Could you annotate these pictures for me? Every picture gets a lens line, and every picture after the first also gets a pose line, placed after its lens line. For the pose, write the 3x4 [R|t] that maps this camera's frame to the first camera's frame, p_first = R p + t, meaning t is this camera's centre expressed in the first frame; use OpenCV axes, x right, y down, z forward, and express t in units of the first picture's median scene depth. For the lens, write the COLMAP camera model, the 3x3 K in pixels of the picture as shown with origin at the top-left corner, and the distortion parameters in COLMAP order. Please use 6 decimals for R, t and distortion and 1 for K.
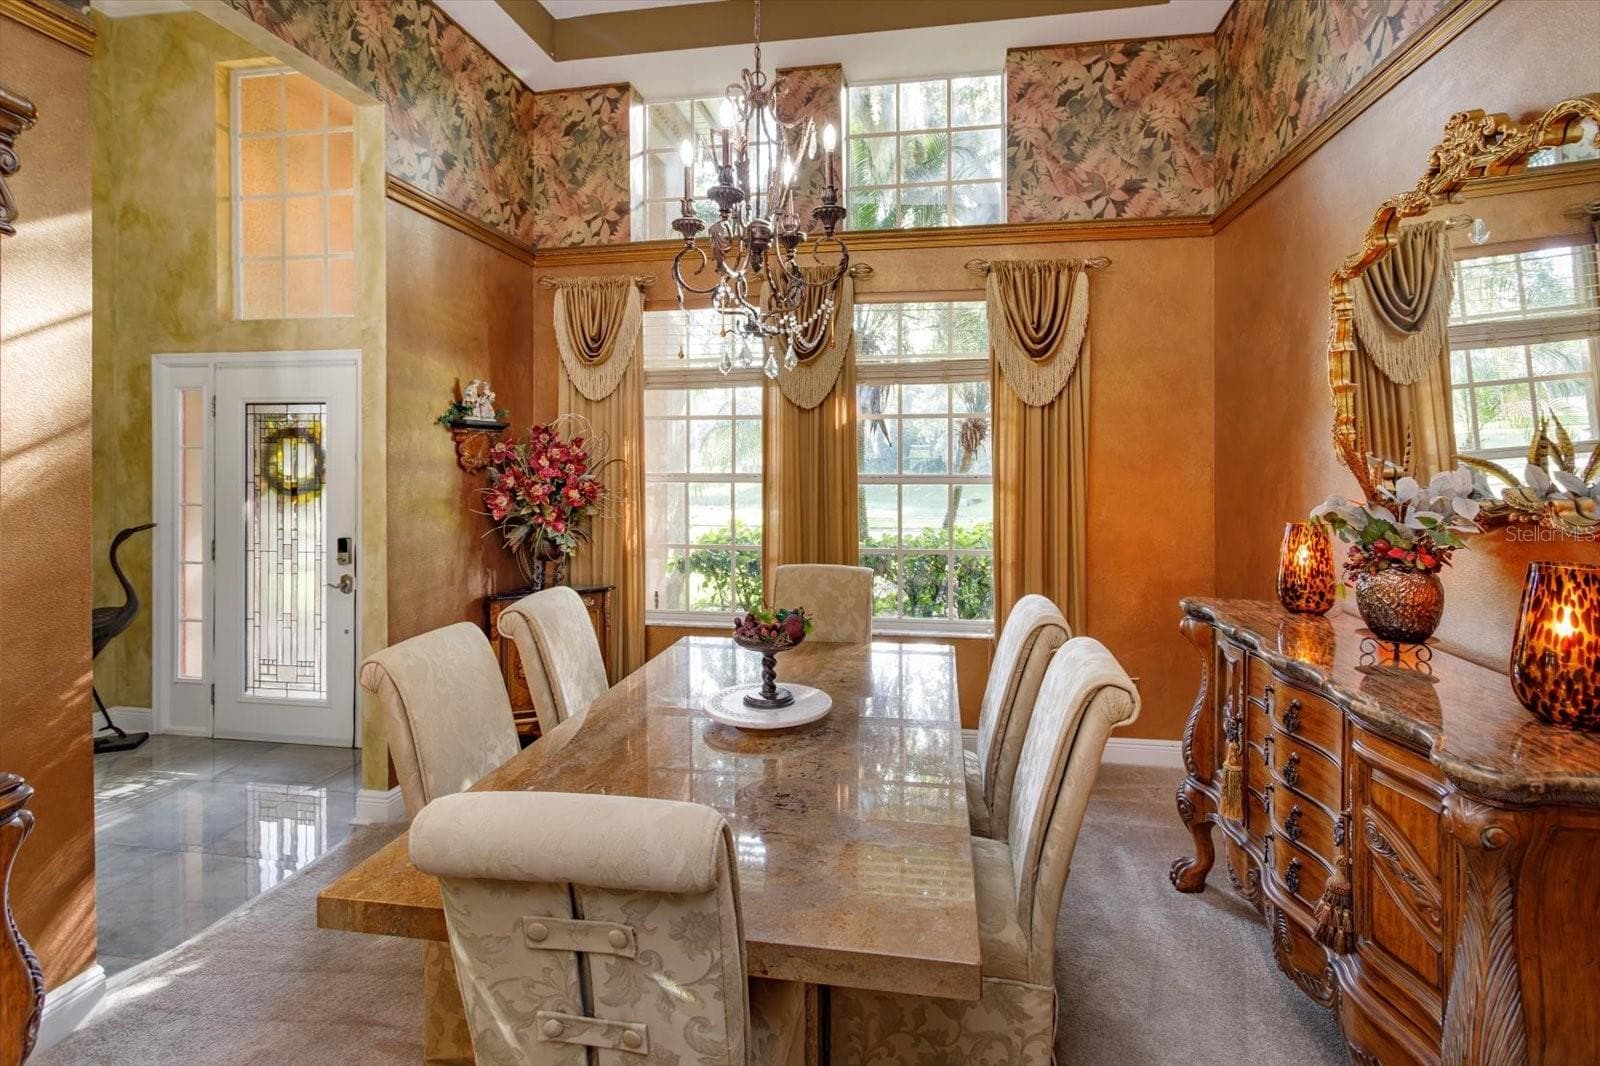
lens RADIAL K [[795.8, 0, 799.2], [0, 795.8, 459.9], [0, 0, 1]] dist [0.002172, 0.000325]
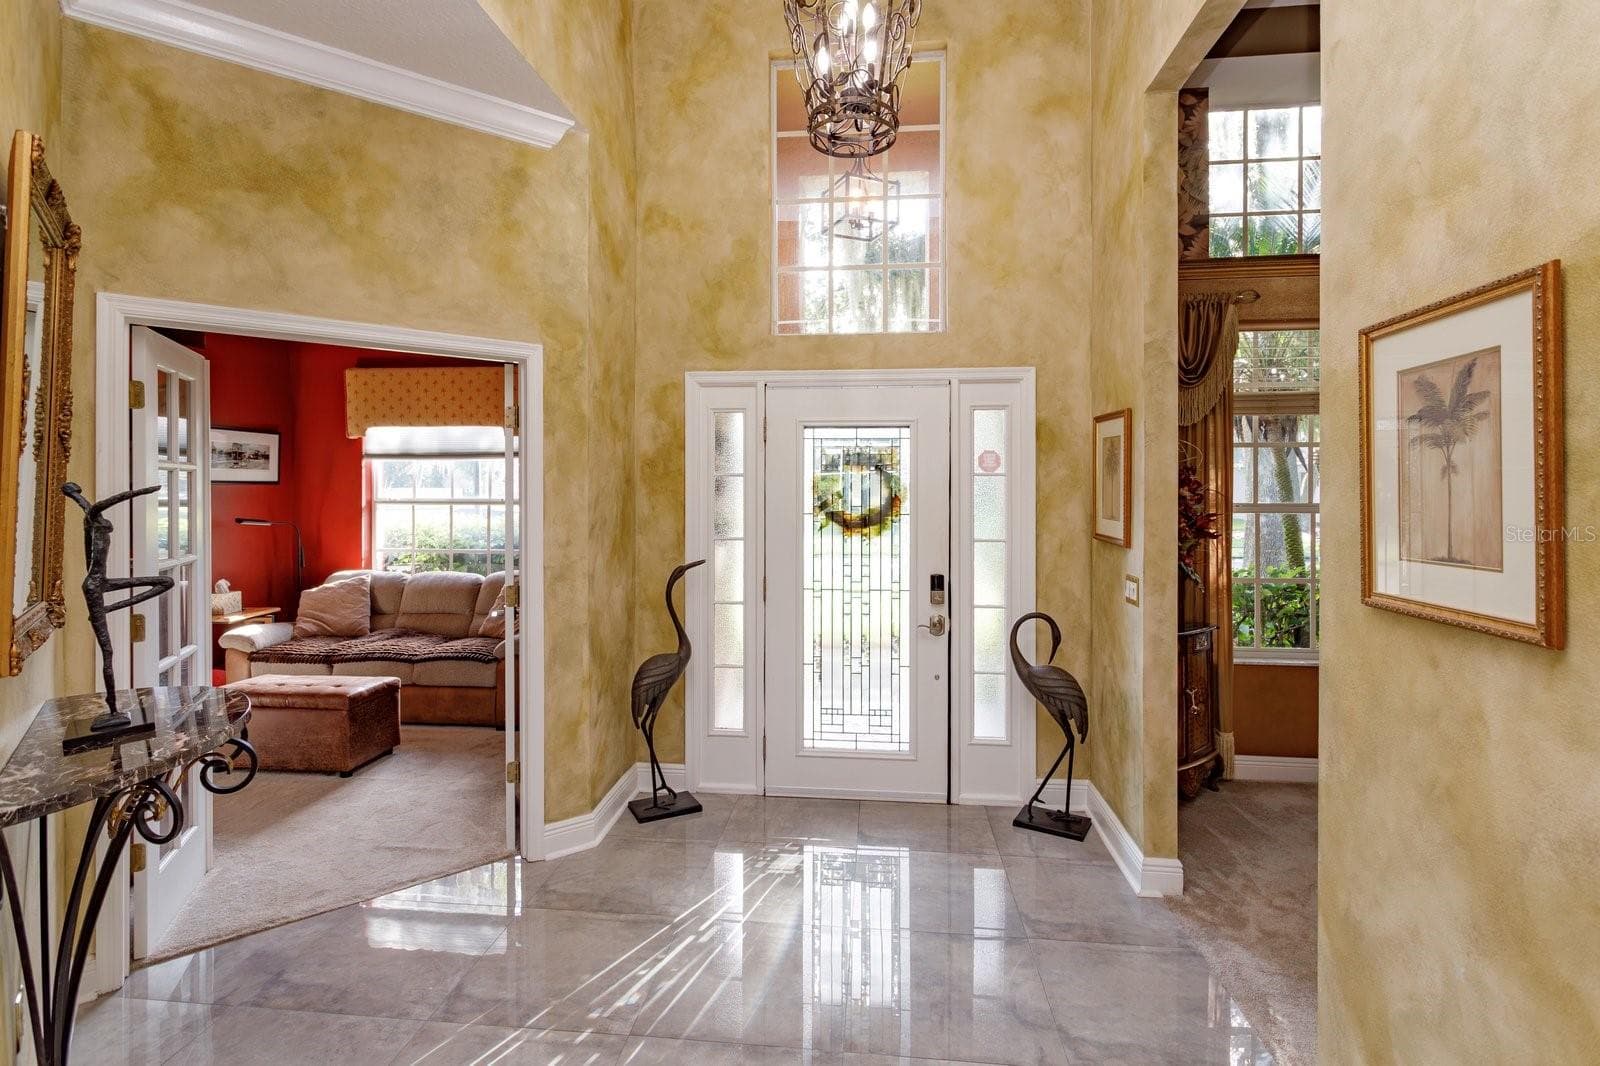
lens RADIAL K [[766.9, 0, 794.6], [0, 766.9, 489.6], [0, 0, 1]] dist [0.006085, 0.000529]
pose [[0.997506, 0.000490, 0.070574, -0.770092], [-0.000539, 1.000000, 0.000682, 0.000188], [-0.070573, -0.000719, 0.997506, 0.127538]]
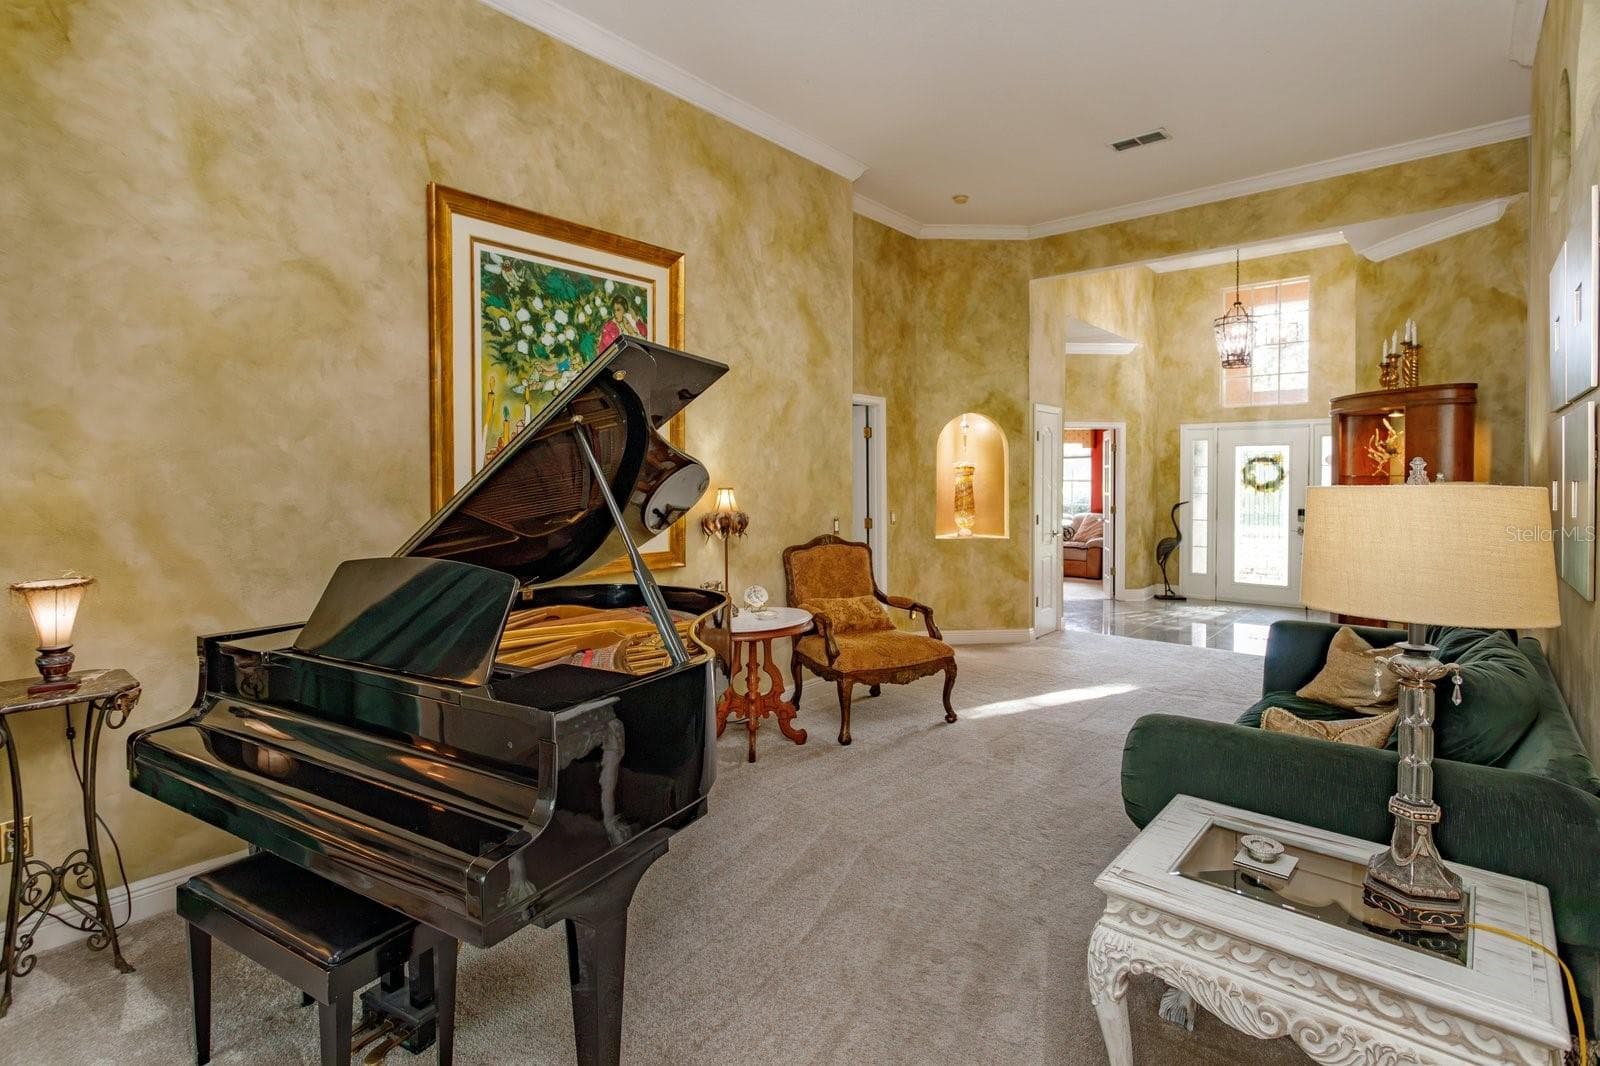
lens RADIAL K [[766.9, 0, 794.6], [0, 766.9, 489.6], [0, 0, 1]] dist [0.006085, 0.000529]
pose [[0.857683, 0.006725, -0.514135, -0.652031], [-0.002663, 0.999959, 0.008637, 0.031922], [0.514172, -0.006039, 0.857666, -1.400054]]
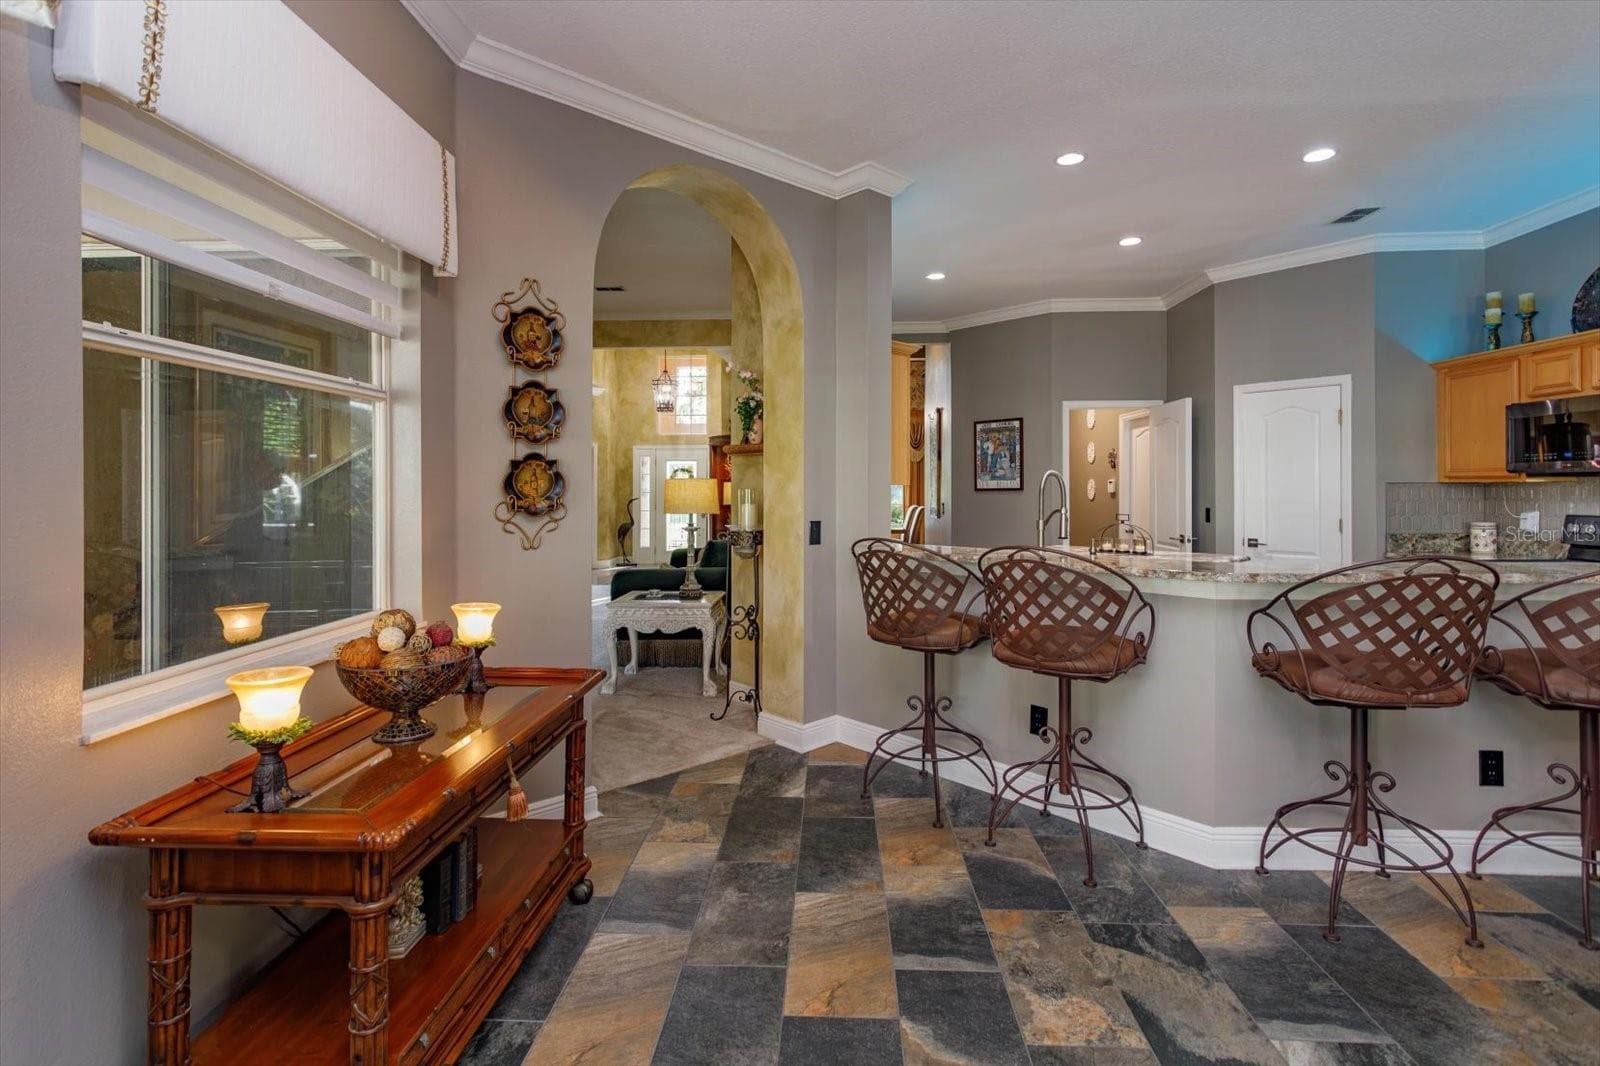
lens RADIAL K [[766.9, 0, 794.6], [0, 766.9, 489.6], [0, 0, 1]] dist [0.006085, 0.000529]
pose [[0.991440, 0.002507, 0.130541, -0.588447], [-0.002712, 0.999995, 0.001392, 0.039841], [-0.130537, -0.001734, 0.991442, -2.164325]]
